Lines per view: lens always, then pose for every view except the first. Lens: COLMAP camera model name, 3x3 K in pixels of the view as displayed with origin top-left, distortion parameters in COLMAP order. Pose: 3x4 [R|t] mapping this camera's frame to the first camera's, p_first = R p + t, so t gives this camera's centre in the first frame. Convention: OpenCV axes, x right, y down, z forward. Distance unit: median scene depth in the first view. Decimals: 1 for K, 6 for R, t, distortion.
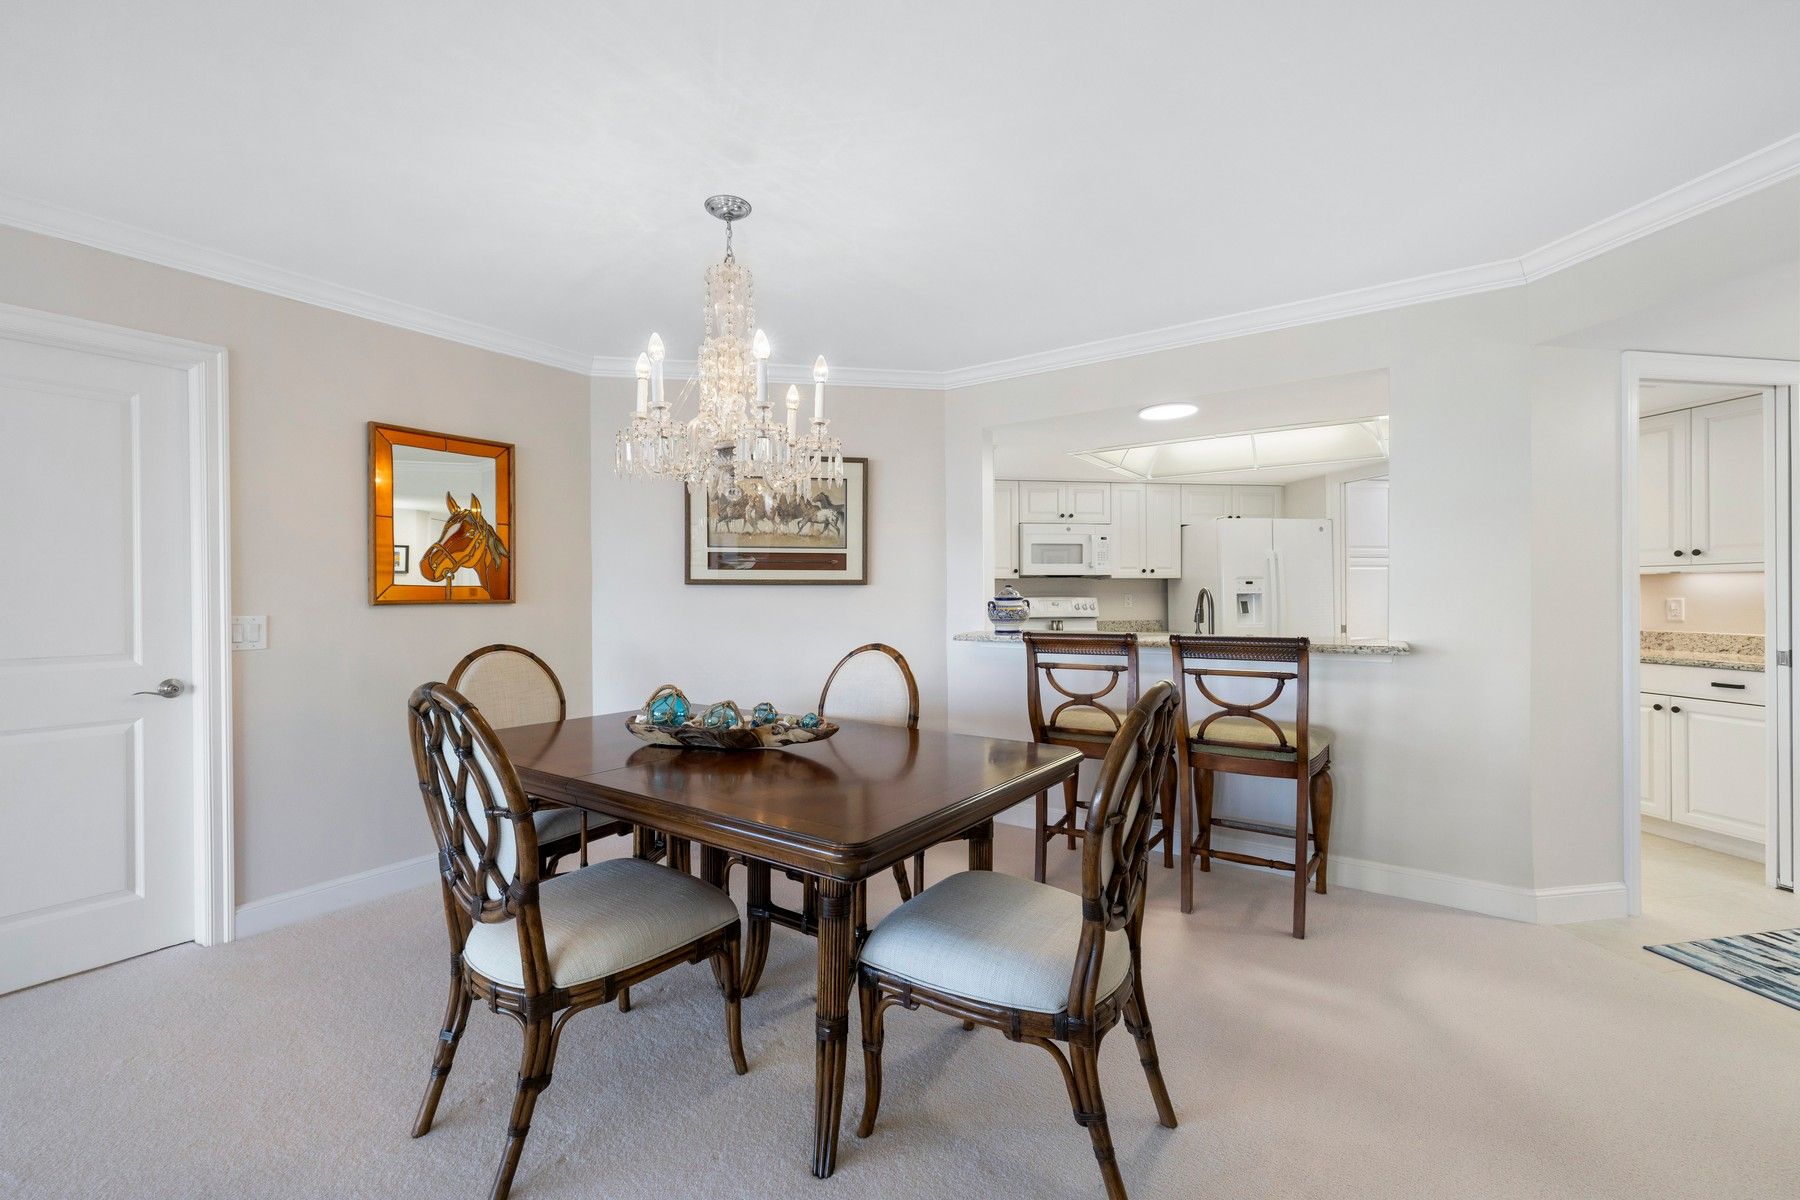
lens RADIAL K [[755.5, 0, 894.3], [0, 755.5, 595.9], [0, 0, 1]] dist [0.001368, 0.000224]
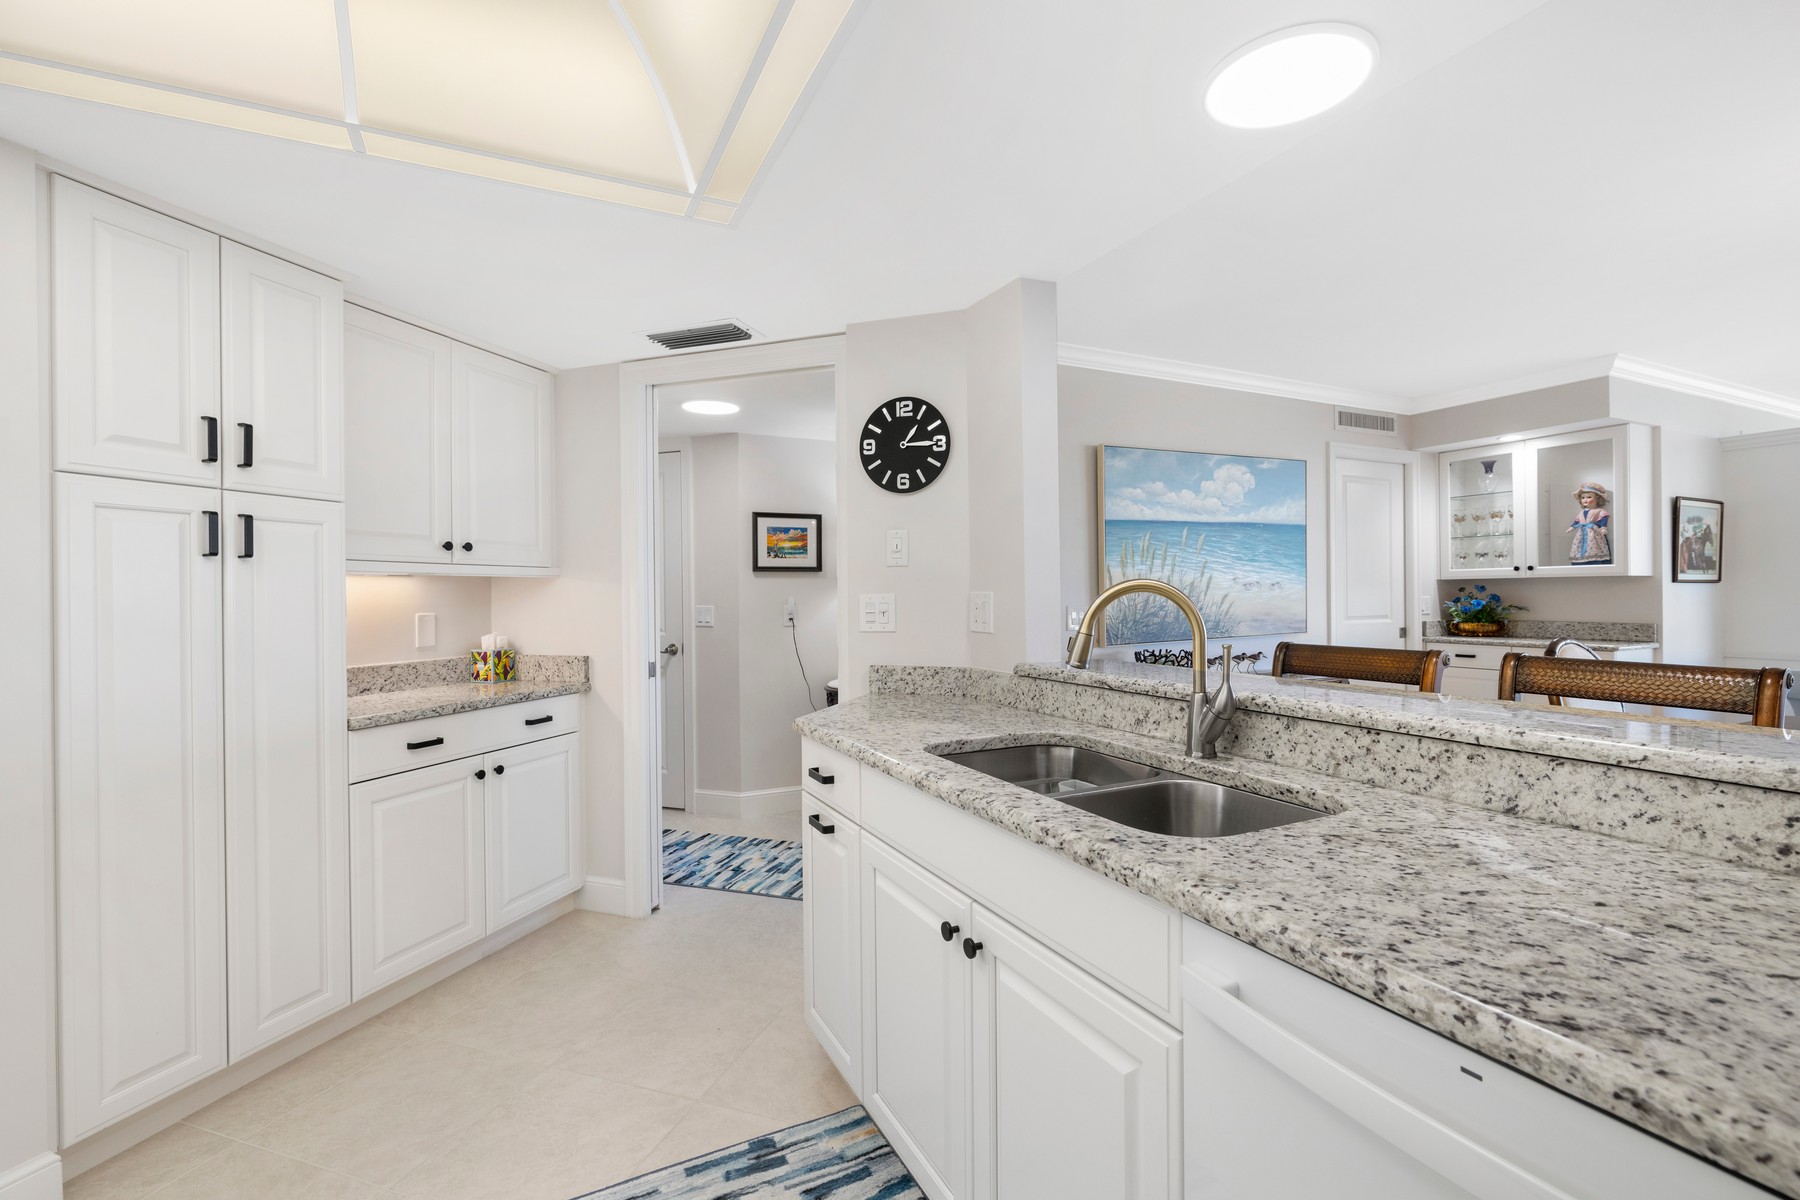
lens RADIAL K [[786.2, 0, 893.7], [0, 786.2, 596.6], [0, 0, 1]] dist [-0.008097, 0.001267]
pose [[-0.872157, 0.014294, 0.489017, 0.361458], [0.017171, 0.999852, 0.001399, -0.005058], [-0.488925, 0.009617, -0.872273, 1.475506]]
